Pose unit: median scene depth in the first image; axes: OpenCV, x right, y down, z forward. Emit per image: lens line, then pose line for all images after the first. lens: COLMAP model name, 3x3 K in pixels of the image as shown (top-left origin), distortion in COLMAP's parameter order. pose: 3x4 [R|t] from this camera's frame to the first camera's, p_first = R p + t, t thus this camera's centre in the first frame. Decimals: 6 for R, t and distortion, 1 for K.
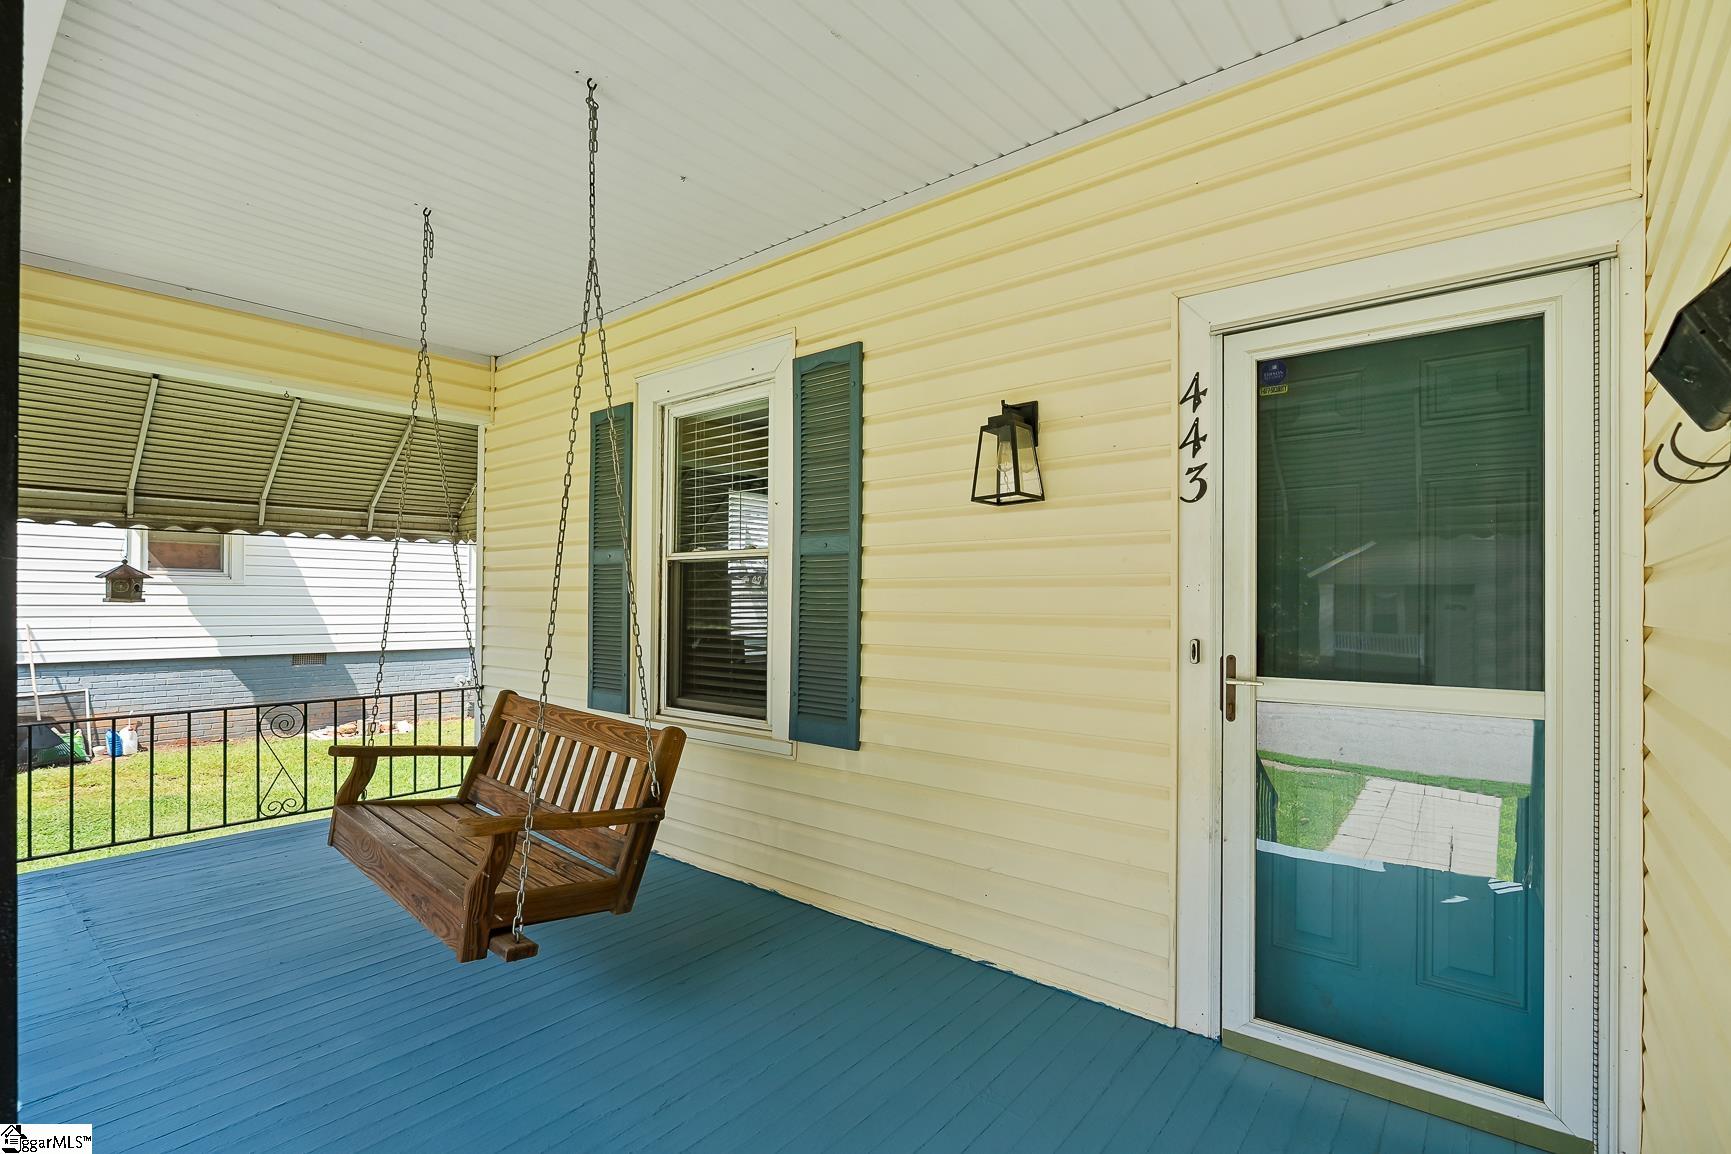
lens RADIAL K [[809.1, 0, 864.0], [0, 809.1, 594.0], [0, 0, 1]] dist [-0.000452, 0.000019]
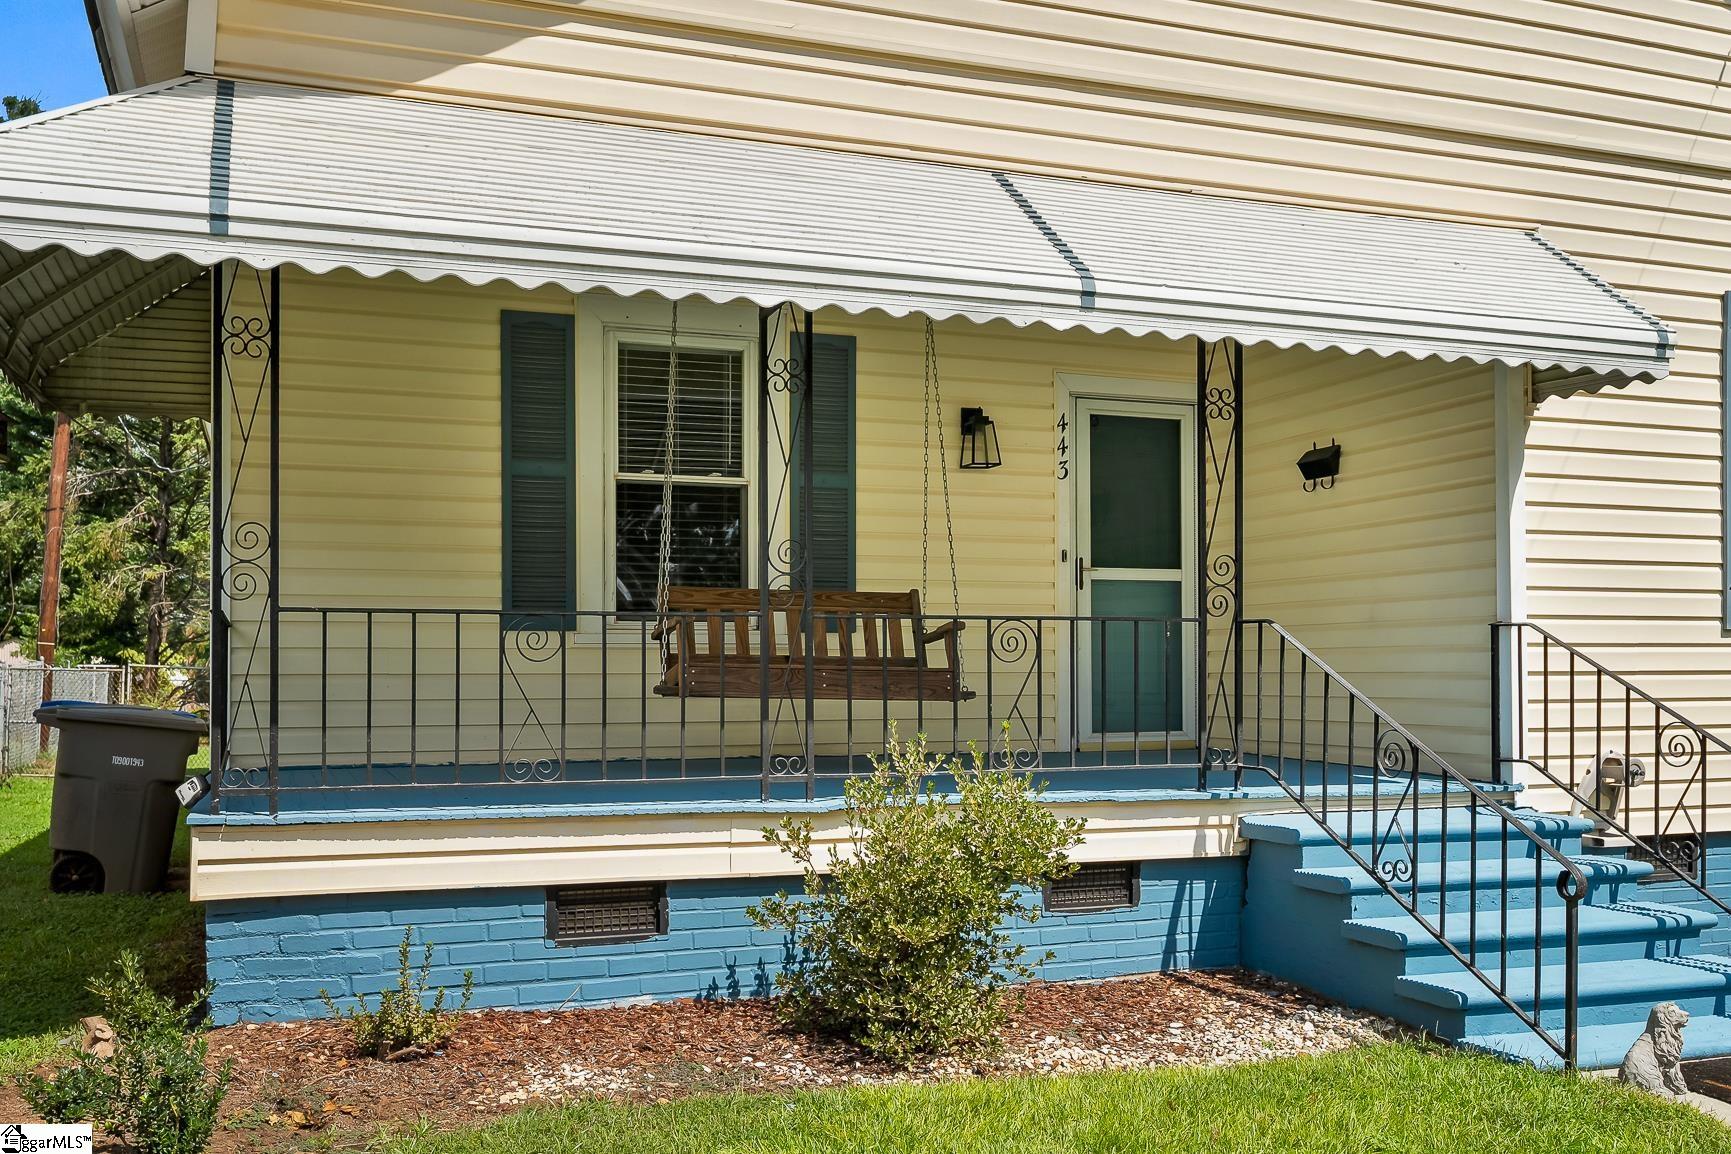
lens RADIAL K [[1403.0, 0, 864.5], [0, 1403.0, 581.1], [0, 0, 1]] dist [-0.003306, -0.000169]
pose [[0.524935, 0.028528, 0.850664, -2.652773], [-0.008258, 0.999562, -0.028426, 0.226334], [-0.851102, 0.007897, 0.524941, -0.353233]]
